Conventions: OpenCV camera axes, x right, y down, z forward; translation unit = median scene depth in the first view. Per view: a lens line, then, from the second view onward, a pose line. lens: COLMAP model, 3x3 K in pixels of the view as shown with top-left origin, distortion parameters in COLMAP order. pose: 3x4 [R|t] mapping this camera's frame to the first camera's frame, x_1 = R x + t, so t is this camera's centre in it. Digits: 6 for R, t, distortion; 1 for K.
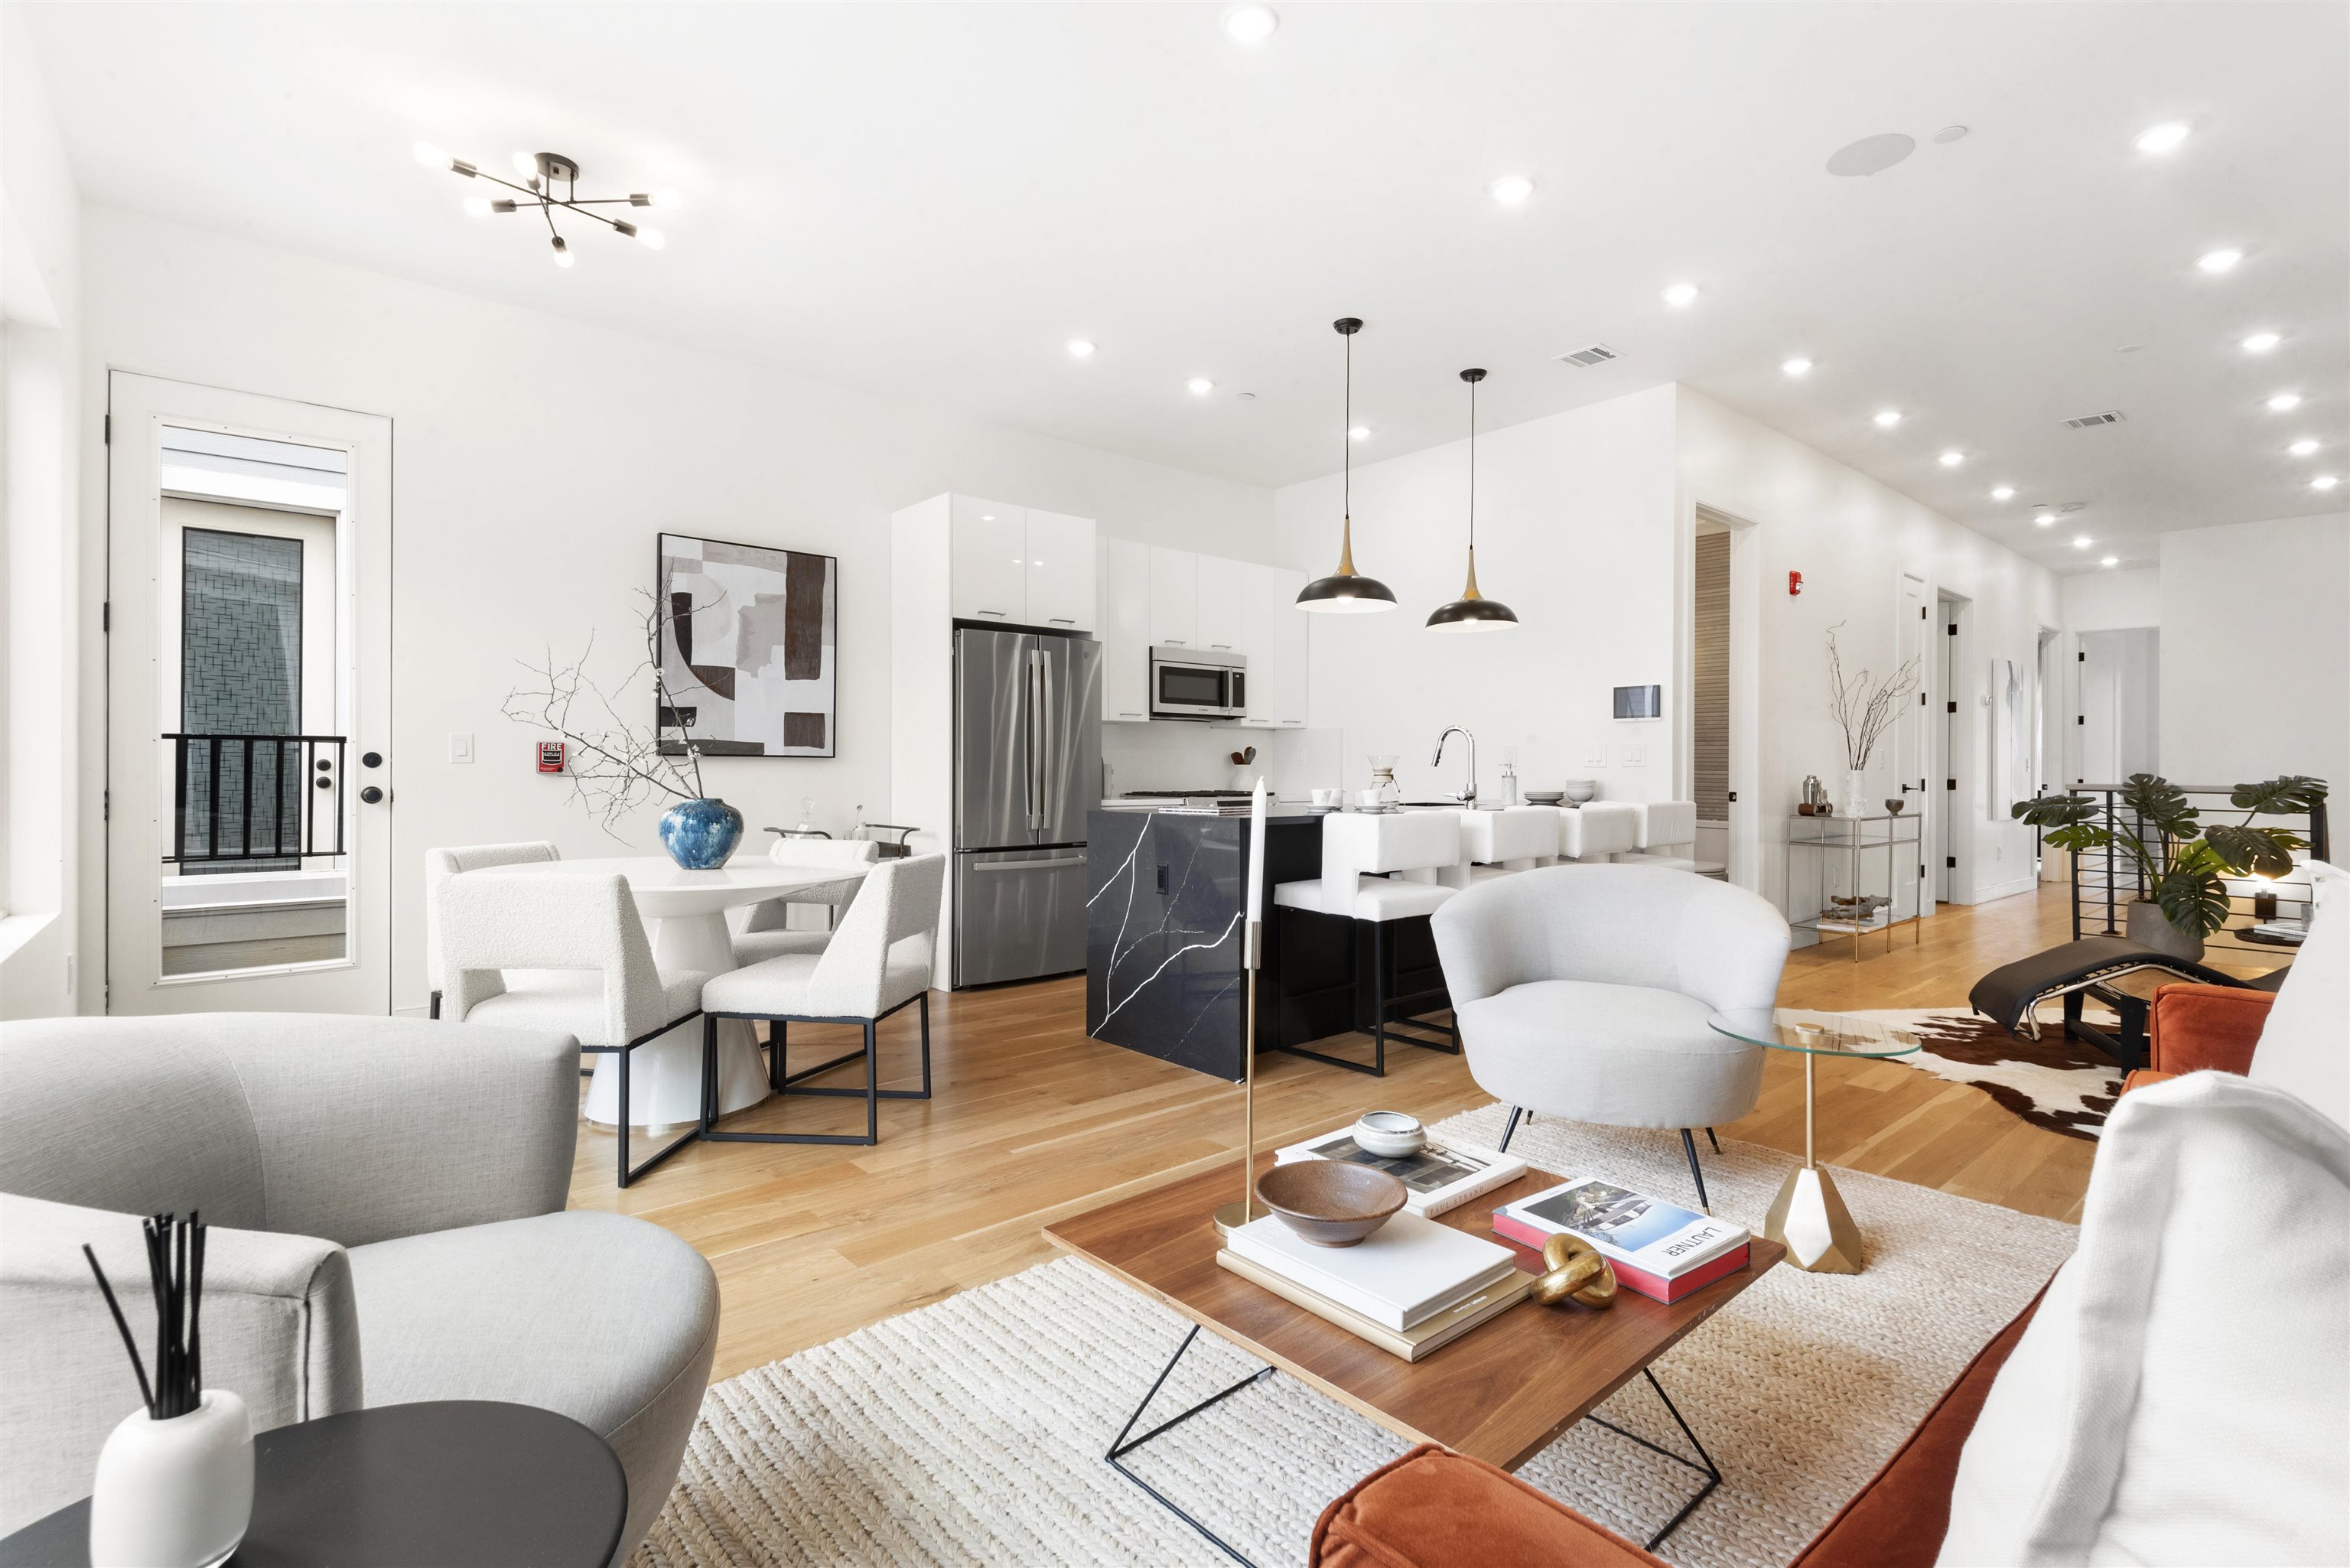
lens RADIAL K [[1088.4, 0, 1230.6], [0, 1088.4, 758.0], [0, 0, 1]] dist [0.003110, -0.000743]
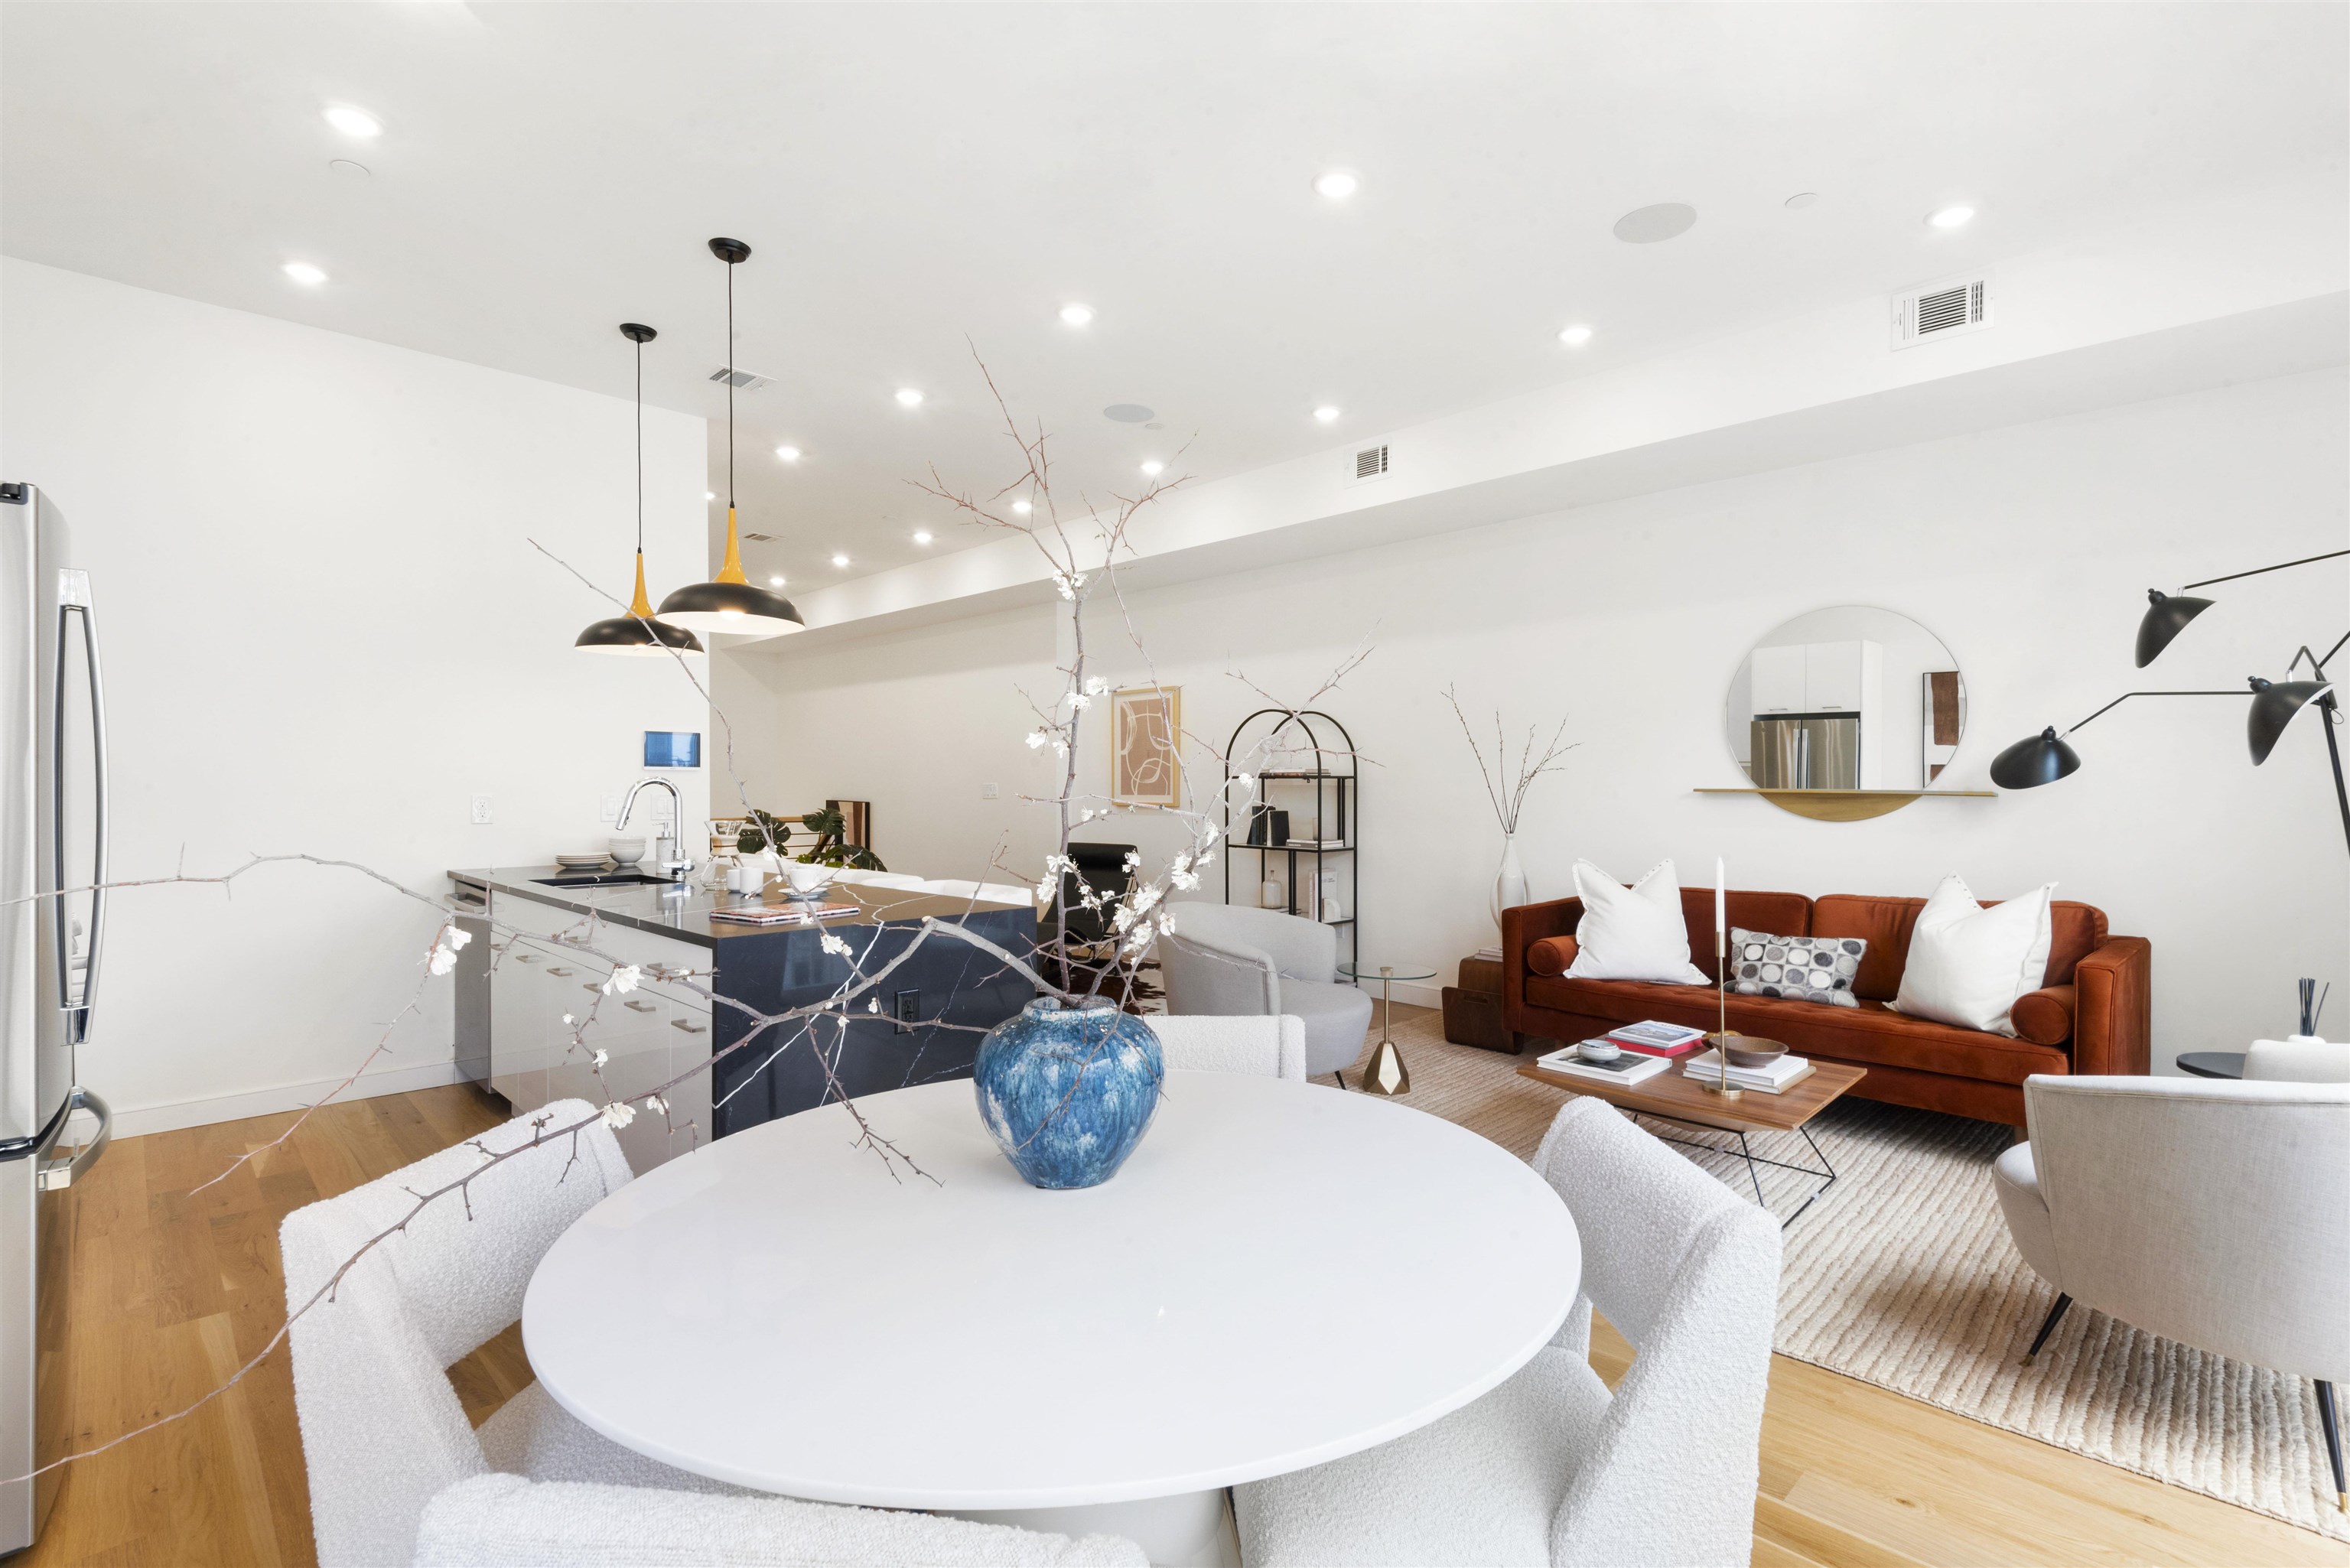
lens RADIAL K [[1082.4, 0, 1175.0], [0, 1082.4, 784.0], [0, 0, 1]] dist [-0.000471, -0.000033]
pose [[-0.026583, -0.005447, 0.999632, -0.575163], [-0.009886, 0.999938, 0.005186, -0.032326], [-0.999598, -0.009745, -0.026635, 0.630275]]
